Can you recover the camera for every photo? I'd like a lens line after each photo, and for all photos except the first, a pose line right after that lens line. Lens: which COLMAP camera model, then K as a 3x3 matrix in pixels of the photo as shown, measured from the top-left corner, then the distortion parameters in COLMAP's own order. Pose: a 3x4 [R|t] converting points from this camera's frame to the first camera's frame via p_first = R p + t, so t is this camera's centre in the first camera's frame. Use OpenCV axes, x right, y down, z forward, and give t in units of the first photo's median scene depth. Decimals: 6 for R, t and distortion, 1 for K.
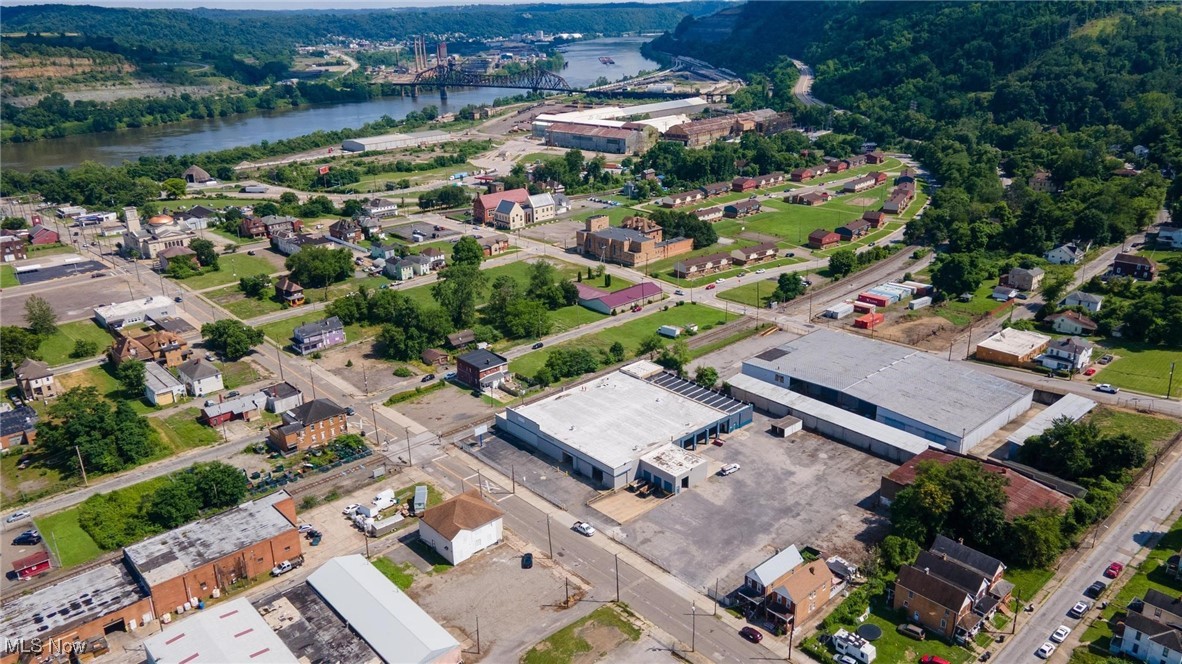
lens RADIAL K [[858.8, 0, 589.8], [0, 858.8, 330.8], [0, 0, 1]] dist [0.032812, 0.029523]
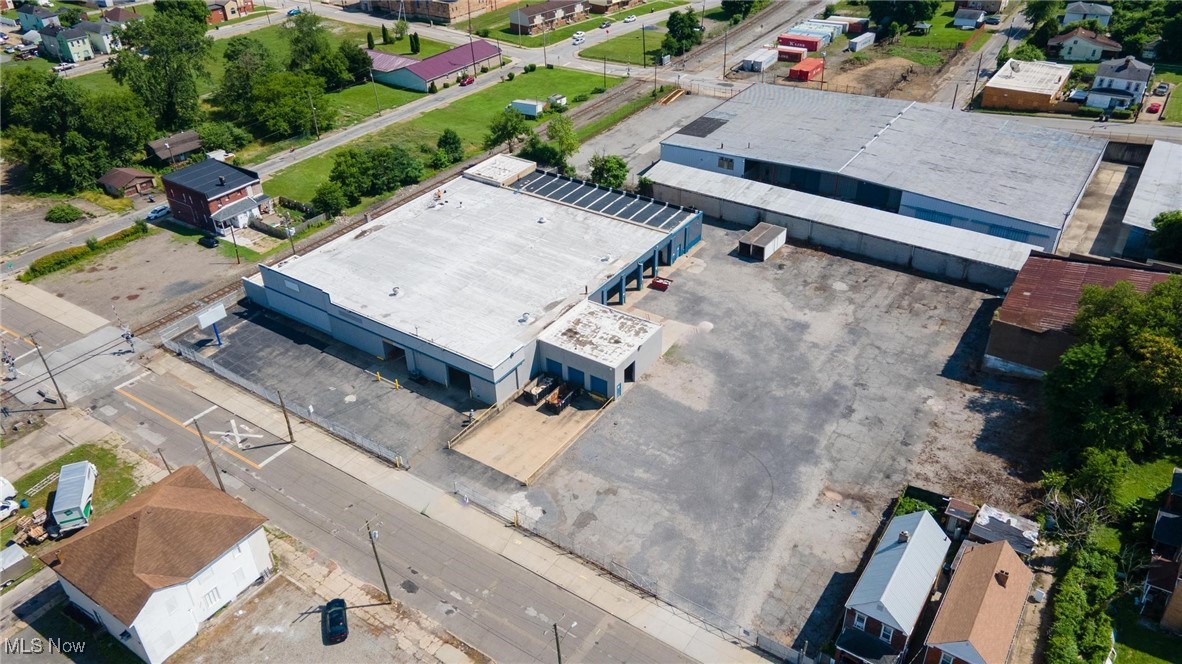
lens RADIAL K [[858.8, 0, 589.8], [0, 858.8, 330.8], [0, 0, 1]] dist [0.032812, 0.029523]
pose [[0.972142, -0.129791, 0.195176, -0.008871], [0.084115, 0.970407, 0.226351, 0.023245], [-0.218778, -0.203629, 0.954291, 0.392640]]
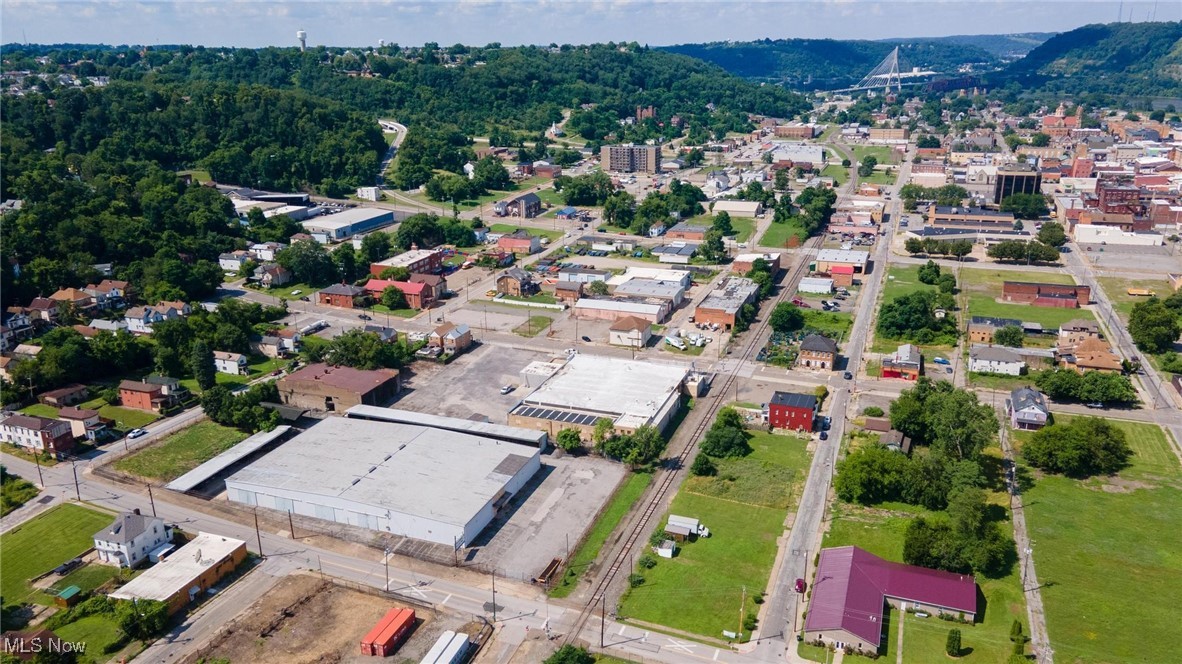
lens RADIAL K [[858.8, 0, 589.8], [0, 858.8, 330.8], [0, 0, 1]] dist [0.032812, 0.029523]
pose [[-0.891601, 0.173314, -0.418341, 0.474514], [-0.126028, 0.792375, 0.596874, -0.585476], [0.434930, 0.584896, -0.684640, 1.537213]]
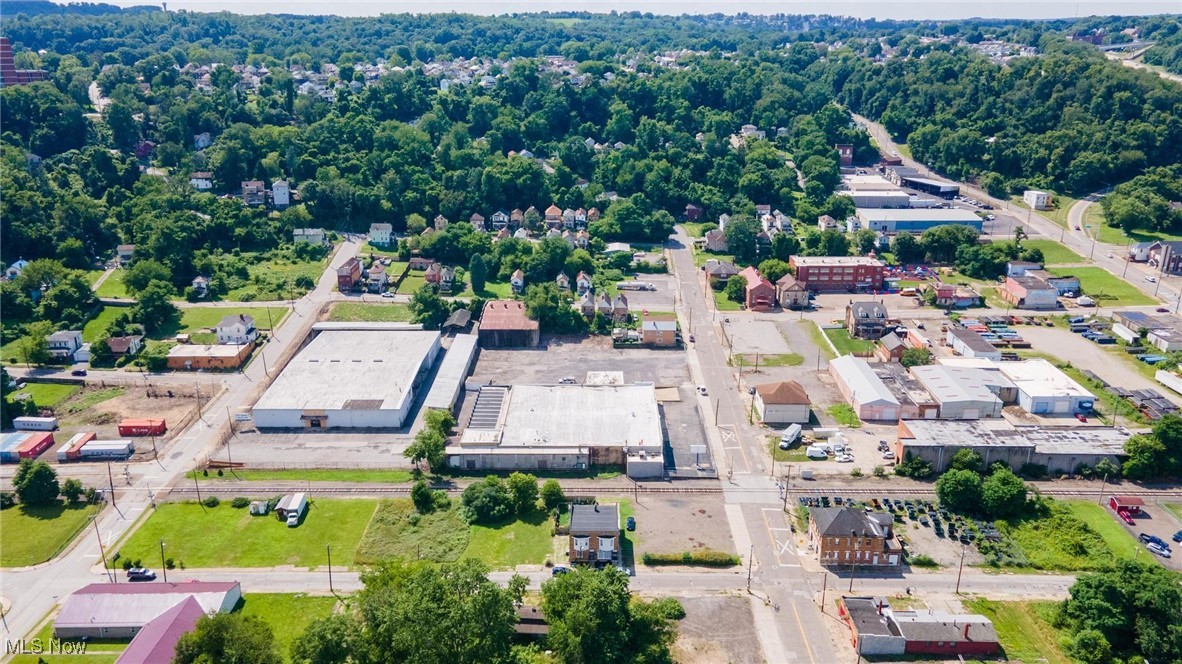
lens RADIAL K [[884.4, 0, 591.0], [0, 884.4, 332.0], [0, 0, 1]] dist [0.046827, 0.001299]
pose [[-0.736087, -0.200988, 0.646359, -0.570590], [0.250993, 0.805780, 0.536397, -0.486866], [-0.628632, 0.557066, -0.542678, 1.328285]]
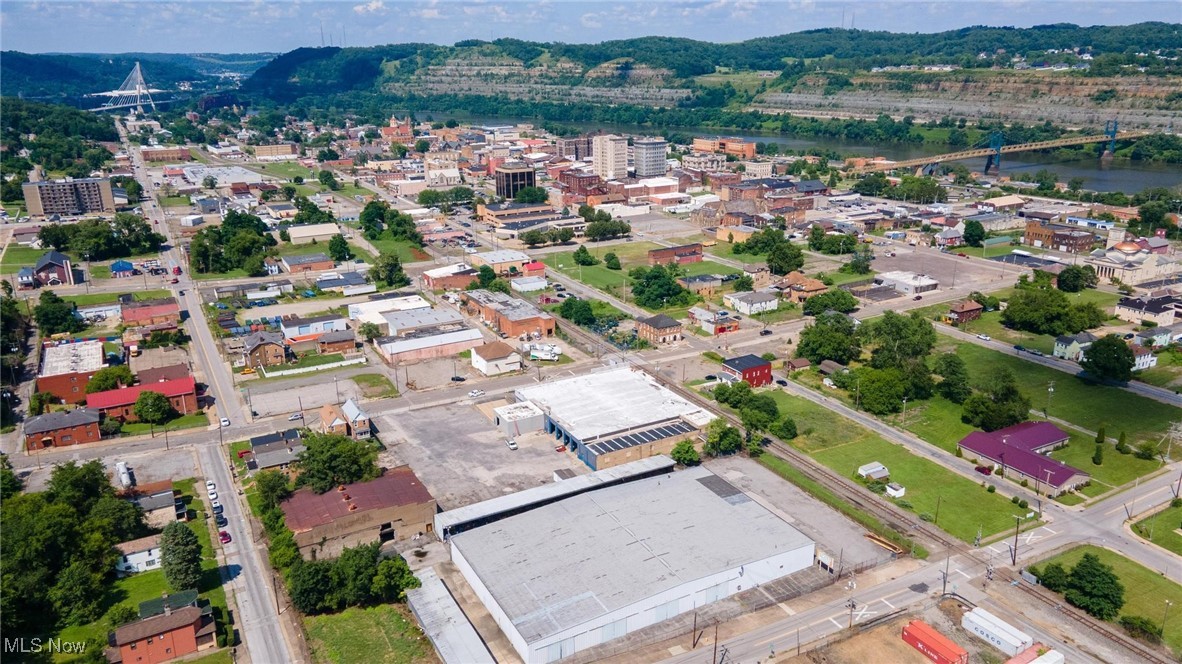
lens RADIAL K [[858.8, 0, 589.8], [0, 858.8, 330.8], [0, 0, 1]] dist [0.032812, 0.029523]
pose [[-0.231977, 0.318239, -0.919190, 0.926867], [-0.323896, 0.865771, 0.381487, -0.360680], [0.917212, 0.386218, -0.097762, 0.920010]]
